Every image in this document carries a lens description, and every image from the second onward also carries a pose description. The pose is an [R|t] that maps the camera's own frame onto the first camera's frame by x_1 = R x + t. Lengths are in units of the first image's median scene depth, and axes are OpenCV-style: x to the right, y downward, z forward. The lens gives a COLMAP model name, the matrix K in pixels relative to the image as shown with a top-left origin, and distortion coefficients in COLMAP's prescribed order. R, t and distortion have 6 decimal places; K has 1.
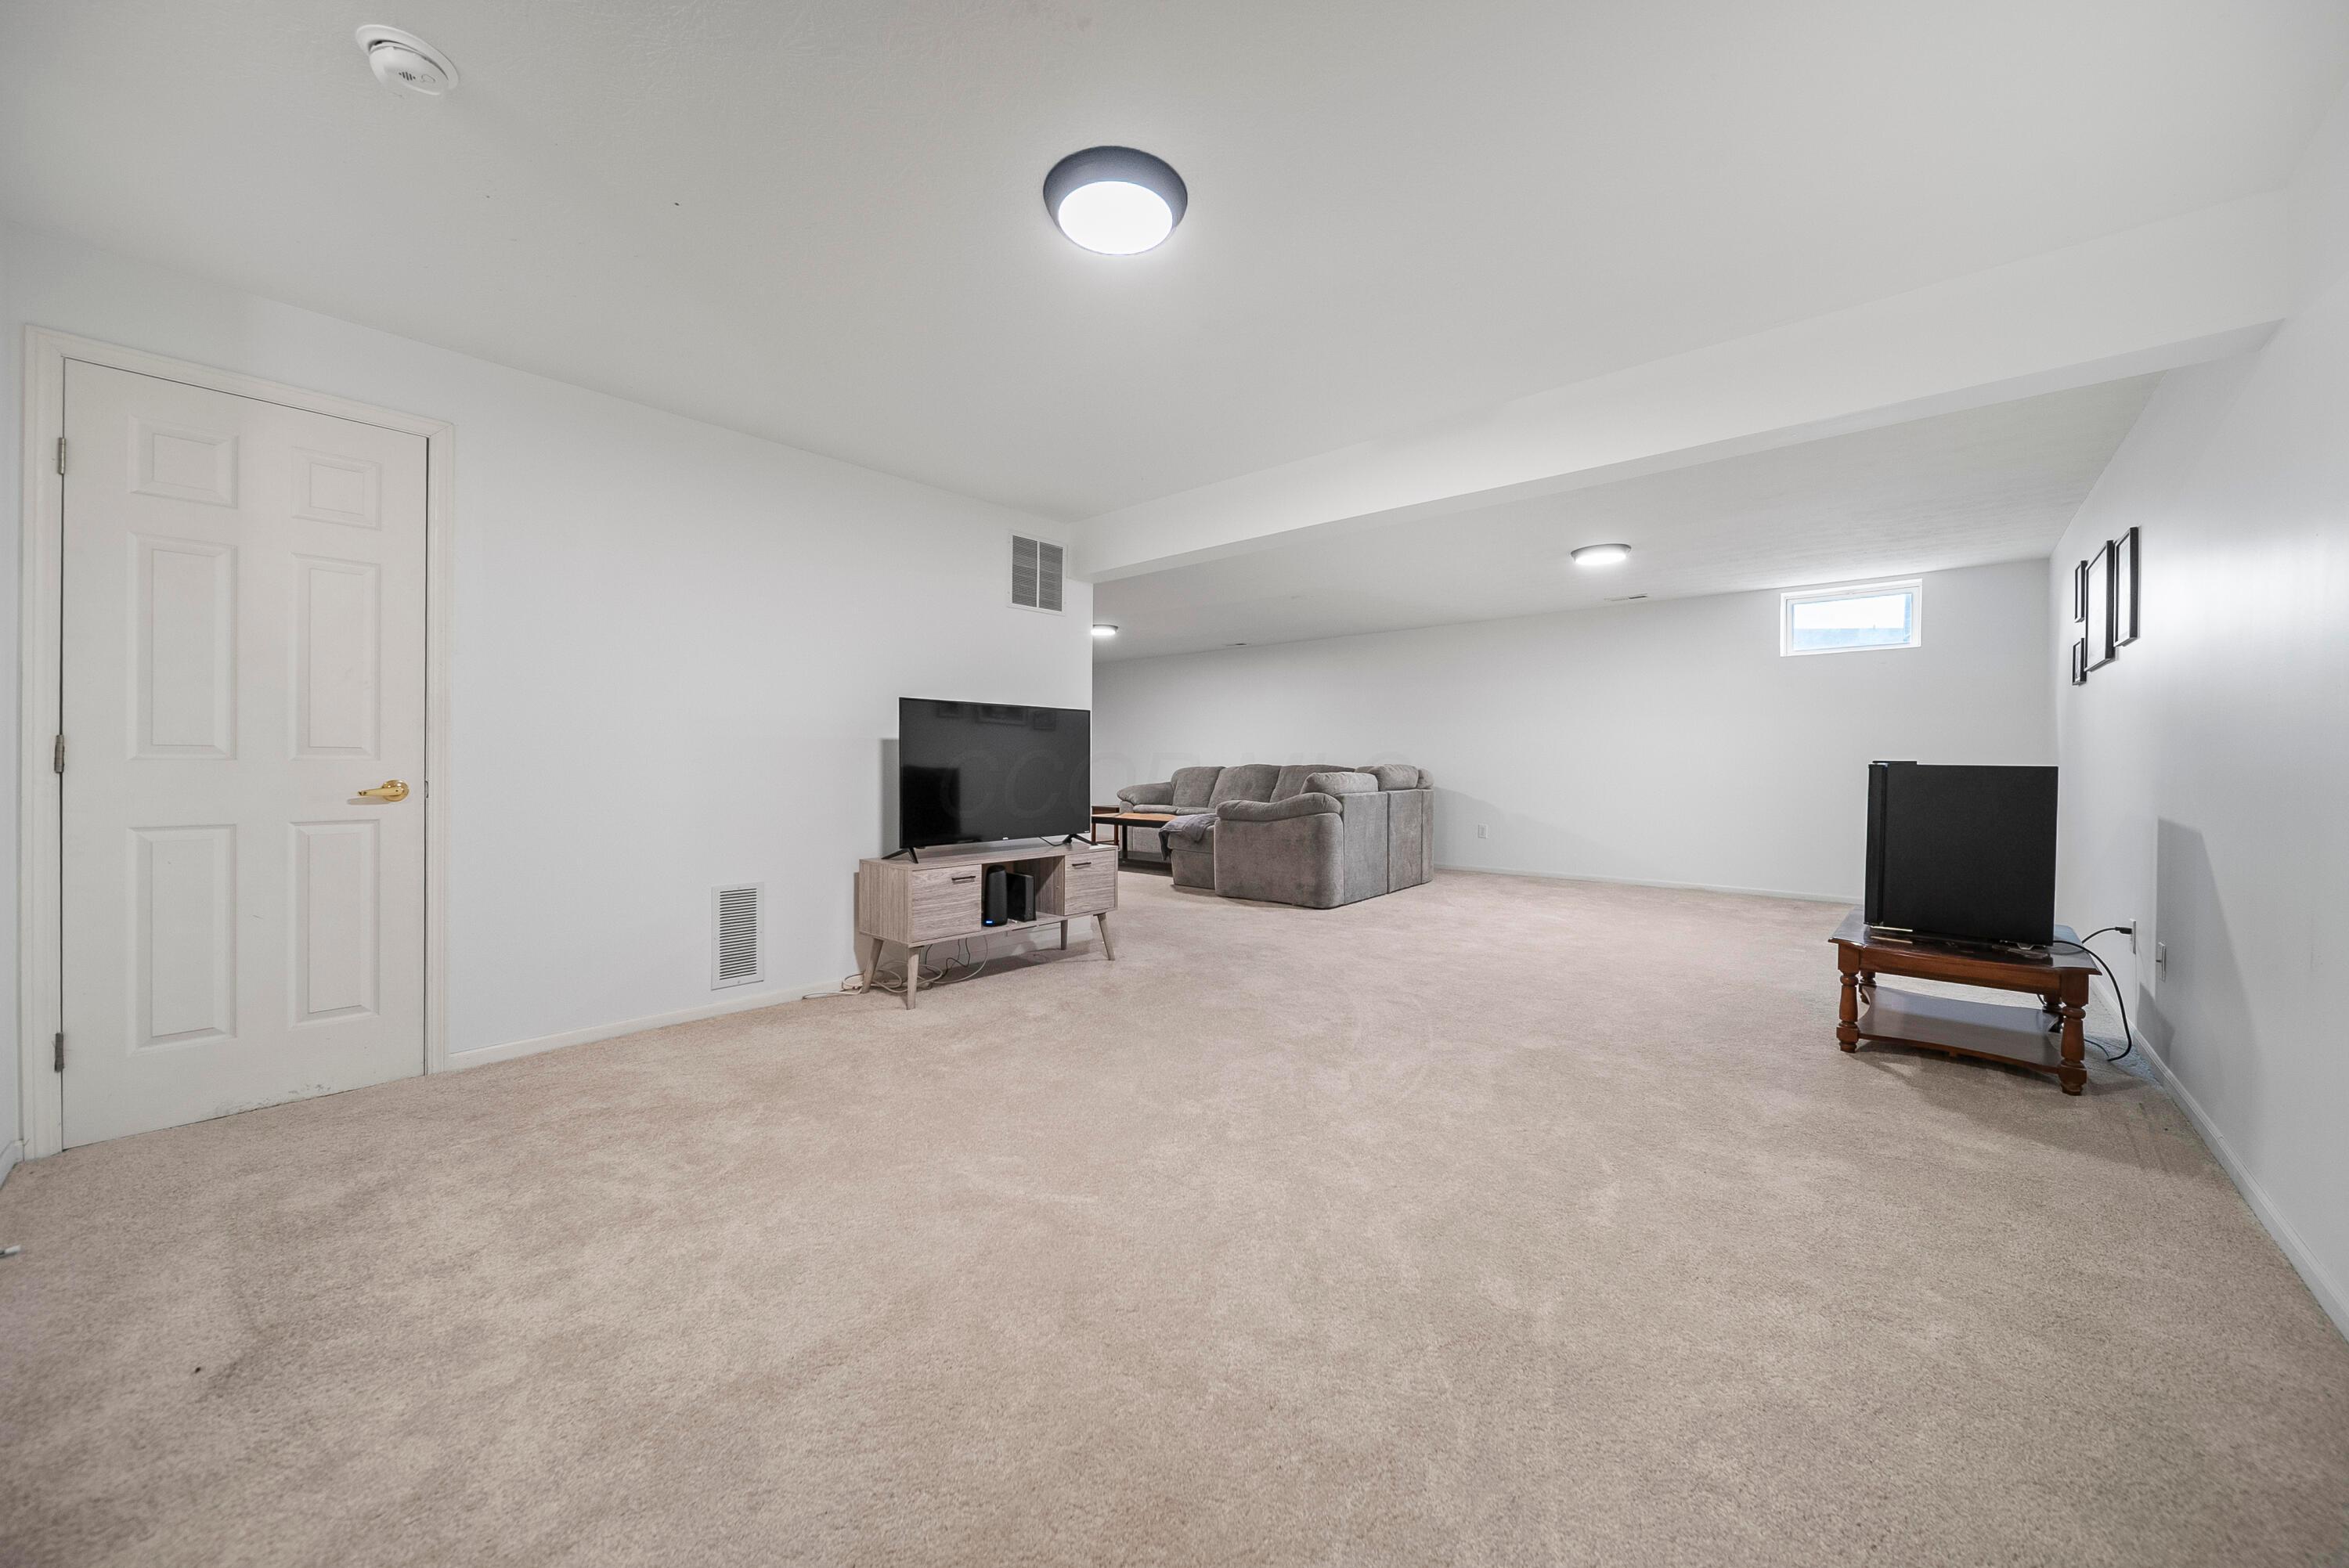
lens RADIAL K [[857.8, 0, 1160.3], [0, 857.8, 764.0], [0, 0, 1]] dist [0.000584, -0.000199]
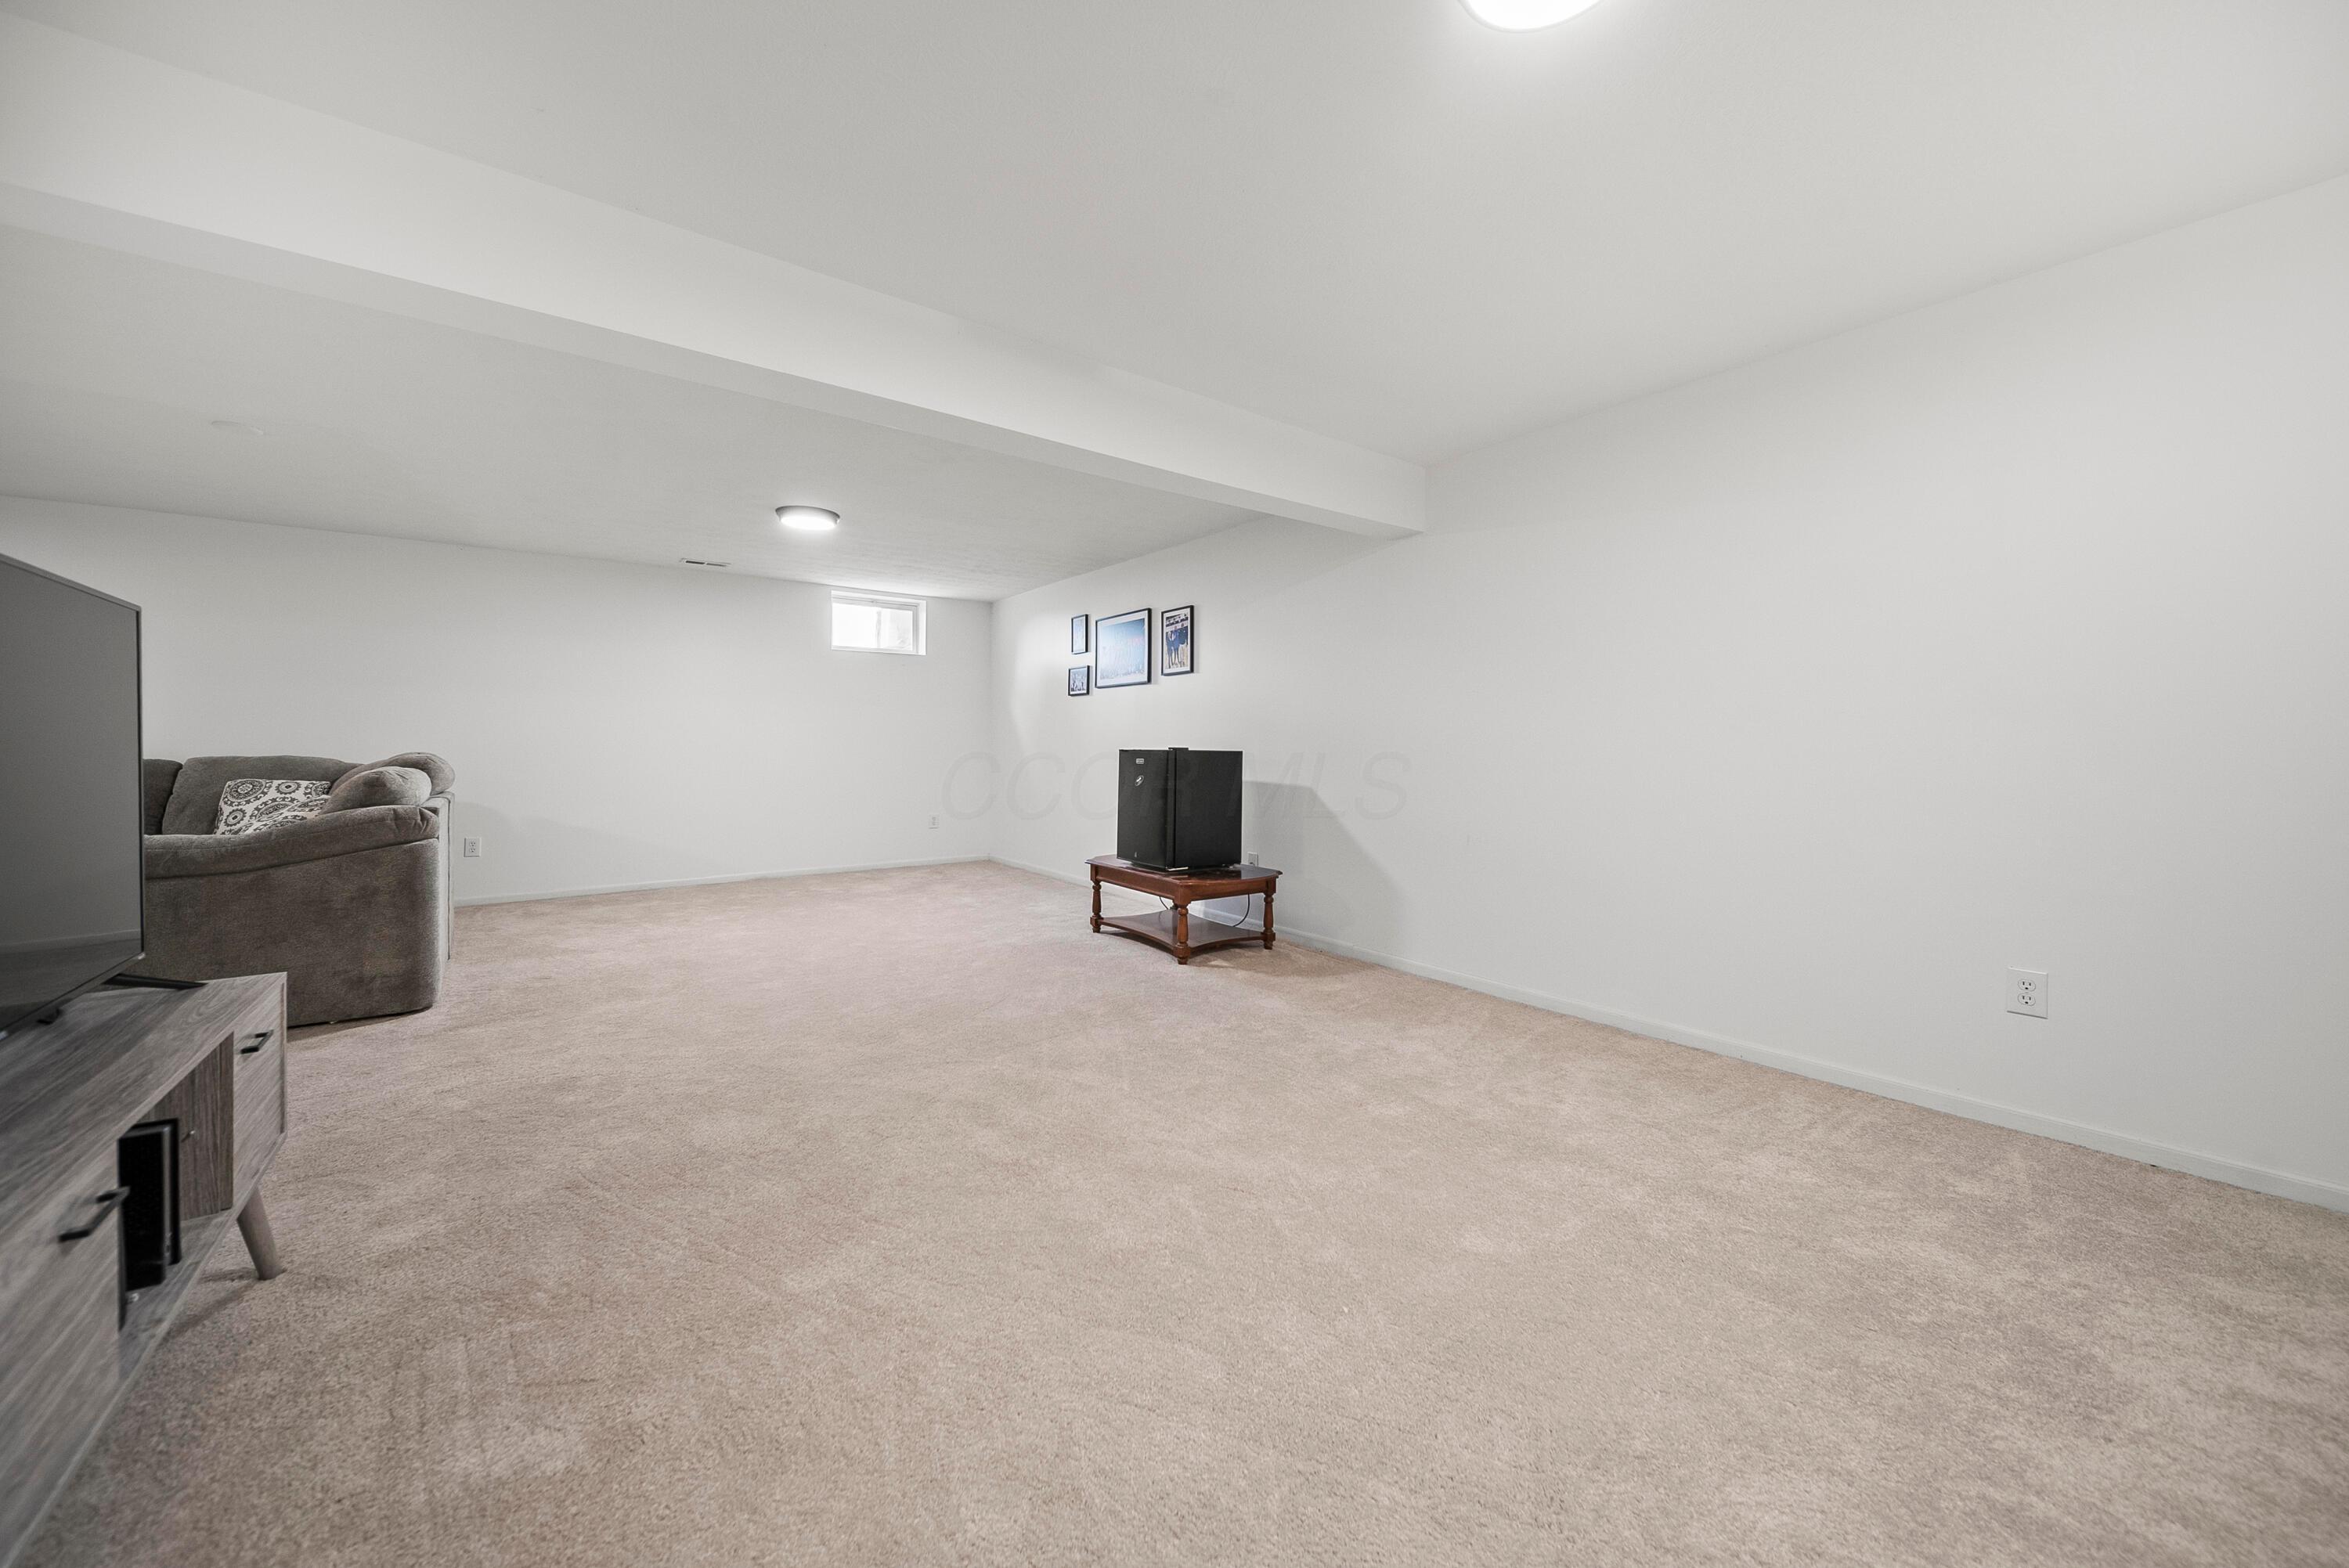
lens RADIAL K [[833.6, 0, 1161.6], [0, 833.6, 798.5], [0, 0, 1]] dist [-0.001632, -0.000468]
pose [[0.190435, -0.063207, 0.979663, -0.260298], [0.003353, 0.997961, 0.063736, -0.004191], [-0.981694, -0.008853, 0.190259, 0.427155]]
